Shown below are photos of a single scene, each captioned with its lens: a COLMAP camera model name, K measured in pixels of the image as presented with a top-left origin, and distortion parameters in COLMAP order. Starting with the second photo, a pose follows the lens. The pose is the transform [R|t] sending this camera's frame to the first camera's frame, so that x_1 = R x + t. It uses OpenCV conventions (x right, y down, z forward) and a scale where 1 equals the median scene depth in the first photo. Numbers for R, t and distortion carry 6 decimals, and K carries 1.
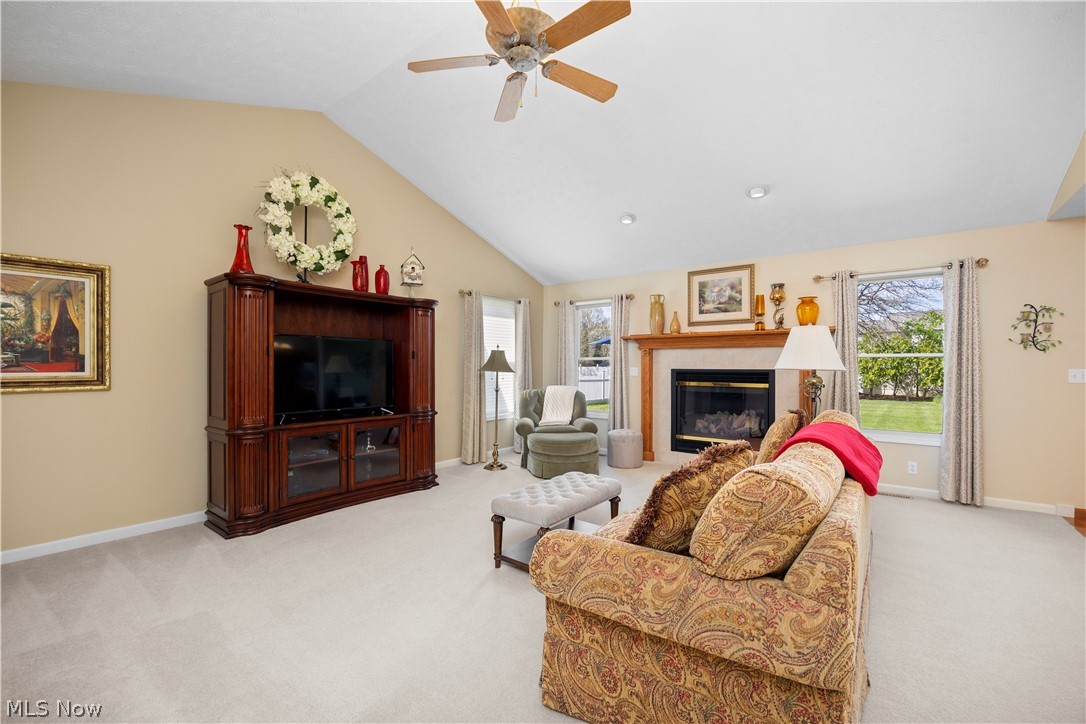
lens RADIAL K [[452.7, 0, 544.0], [0, 452.7, 369.7], [0, 0, 1]] dist [-0.015504, -0.000029]
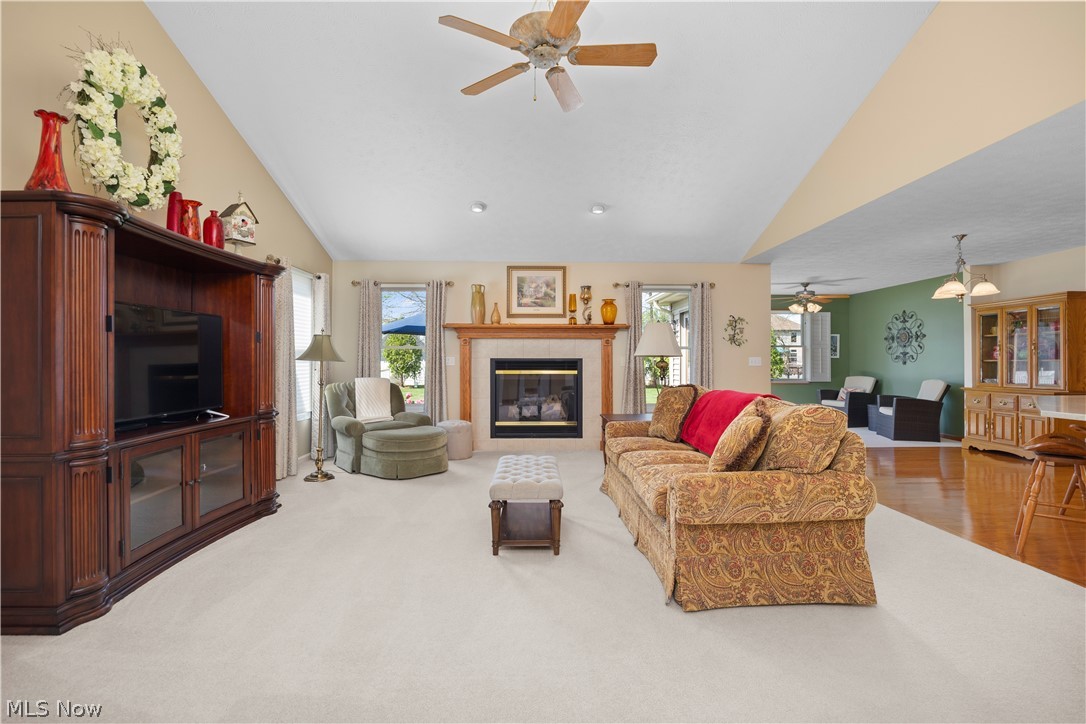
lens RADIAL K [[499.2, 0, 543.0], [0, 499.2, 362.0], [0, 0, 1]] dist [-0.018107, 0.000231]
pose [[0.776303, -0.002977, 0.630353, -0.384746], [0.006575, 0.999973, -0.003374, 0.012974], [-0.630326, 0.006764, 0.776301, 0.051225]]
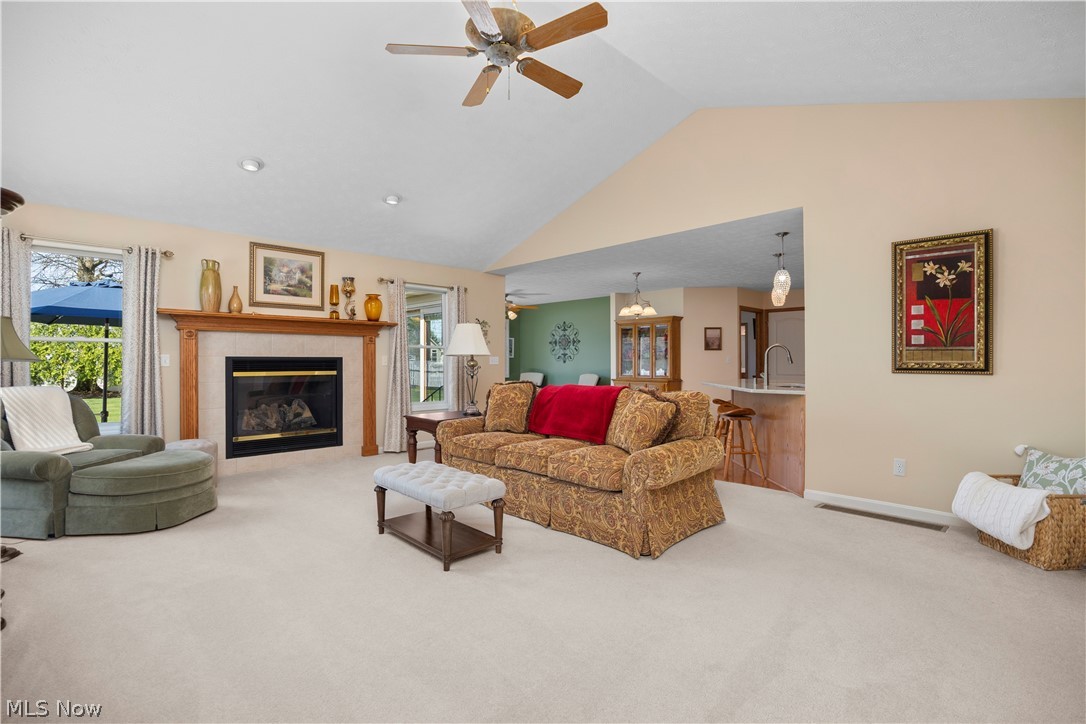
lens RADIAL K [[499.2, 0, 543.0], [0, 499.2, 362.0], [0, 0, 1]] dist [-0.018107, 0.000231]
pose [[0.133633, -0.004941, 0.991019, -0.579648], [0.008941, 0.999953, 0.003780, 0.010854], [-0.990991, 0.008355, 0.133671, 0.369438]]
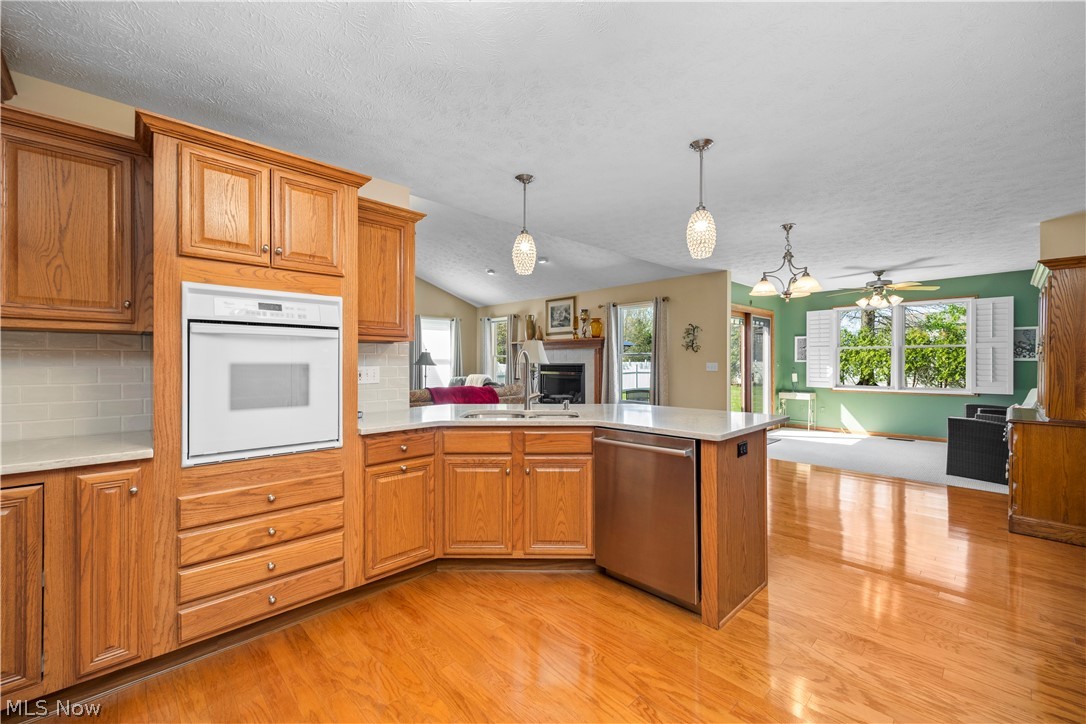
lens RADIAL K [[440.3, 0, 543.0], [0, 440.3, 362.0], [0, 0, 1]] dist [0.009448, 0.000056]
pose [[0.989585, -0.003900, -0.143897, 0.578038], [0.002822, 0.999966, -0.007692, 0.006489], [0.143923, 0.007206, 0.989563, -0.535346]]
